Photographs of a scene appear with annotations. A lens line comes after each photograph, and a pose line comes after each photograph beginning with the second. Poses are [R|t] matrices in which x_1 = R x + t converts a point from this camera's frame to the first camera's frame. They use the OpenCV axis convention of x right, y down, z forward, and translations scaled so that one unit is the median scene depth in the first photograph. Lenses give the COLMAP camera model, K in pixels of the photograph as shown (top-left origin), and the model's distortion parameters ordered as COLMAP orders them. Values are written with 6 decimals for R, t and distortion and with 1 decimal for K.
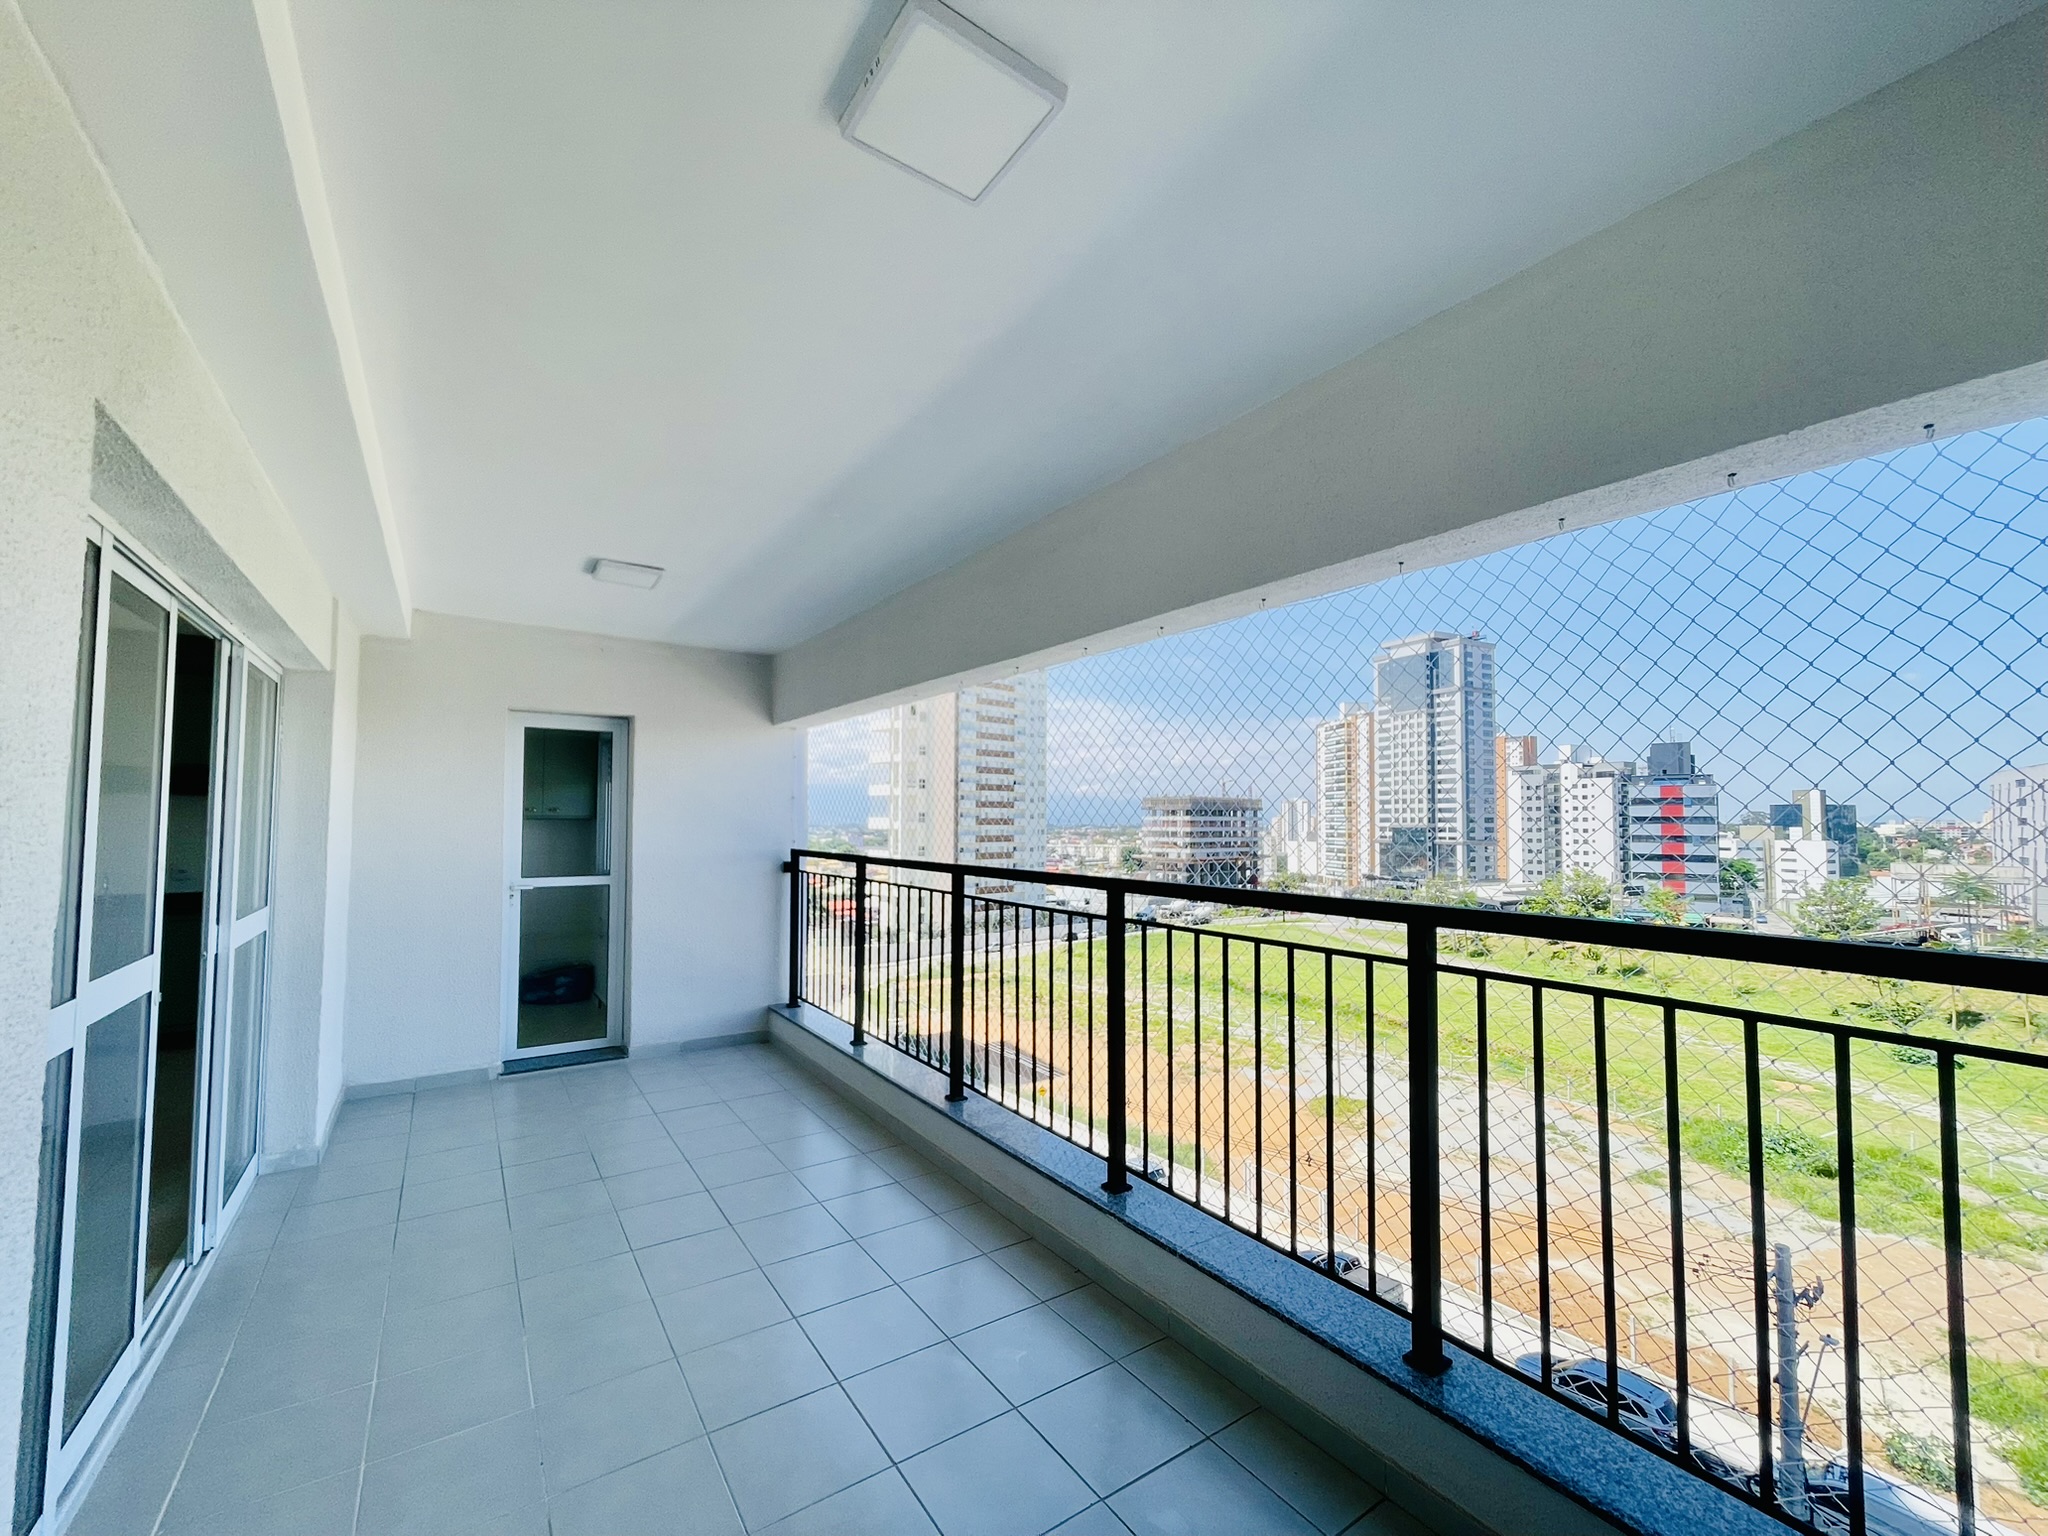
lens RADIAL K [[827.1, 0, 1004.8], [0, 827.1, 795.3], [0, 0, 1]] dist [-0.003472, 0.004328]
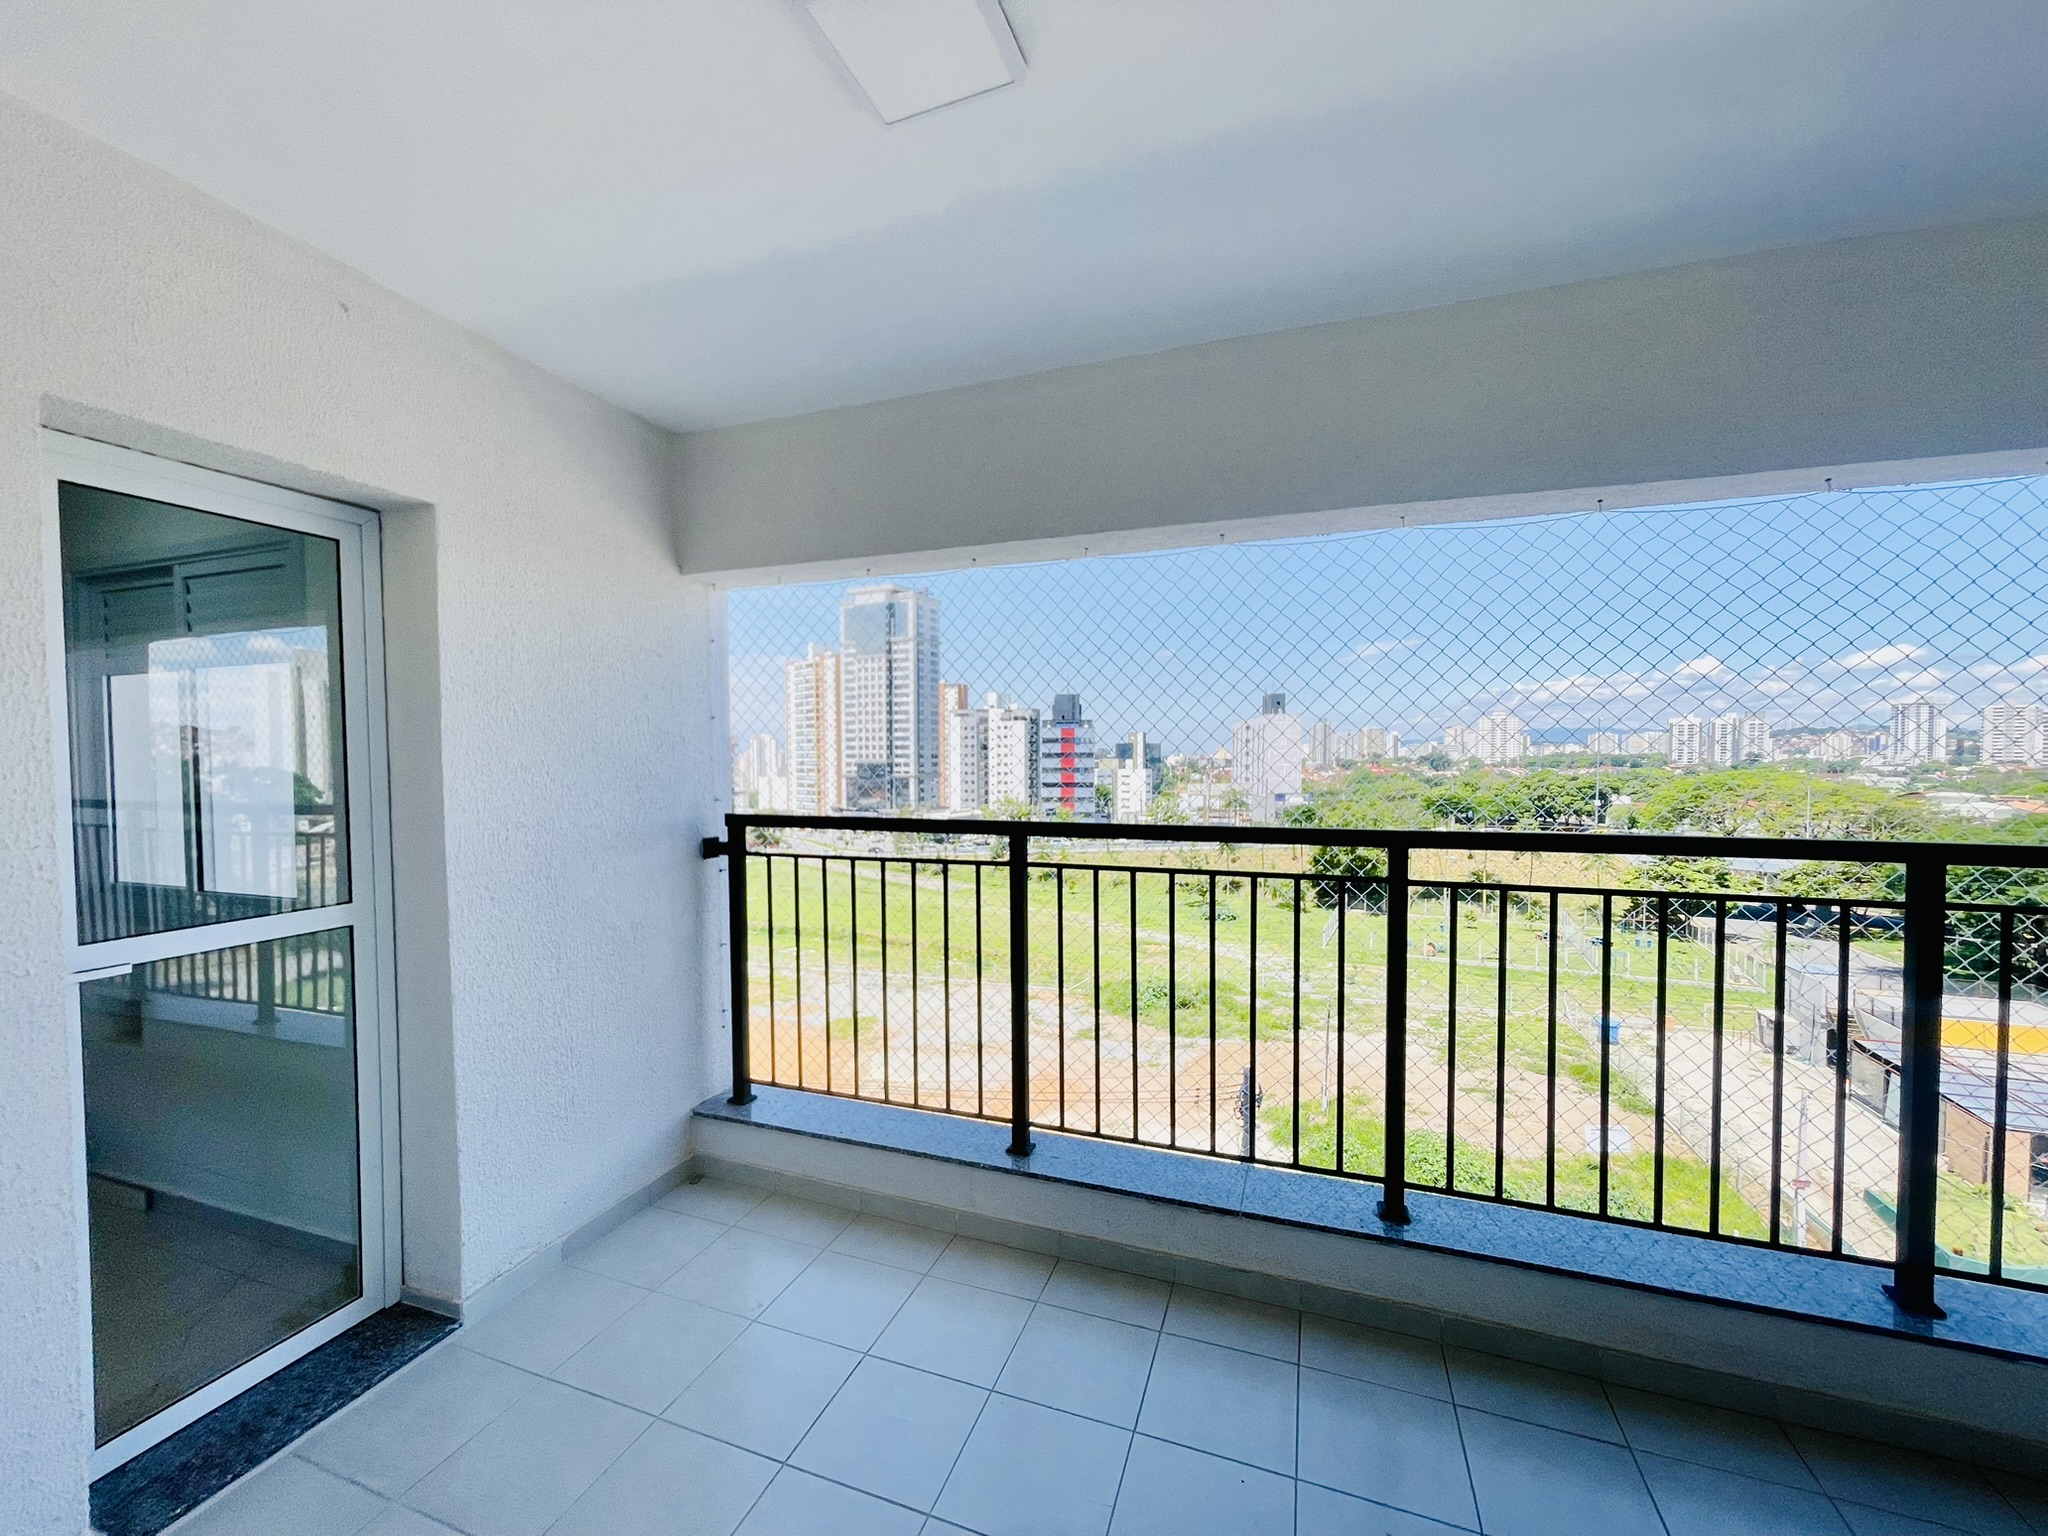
lens RADIAL K [[827.1, 0, 1012.5], [0, 827.1, 787.3], [0, 0, 1]] dist [-0.003472, 0.004328]
pose [[0.803906, -0.027975, 0.594099, -0.106436], [-0.011731, 0.997953, 0.062867, 0.002903], [-0.594641, -0.057509, 0.801932, 0.114936]]
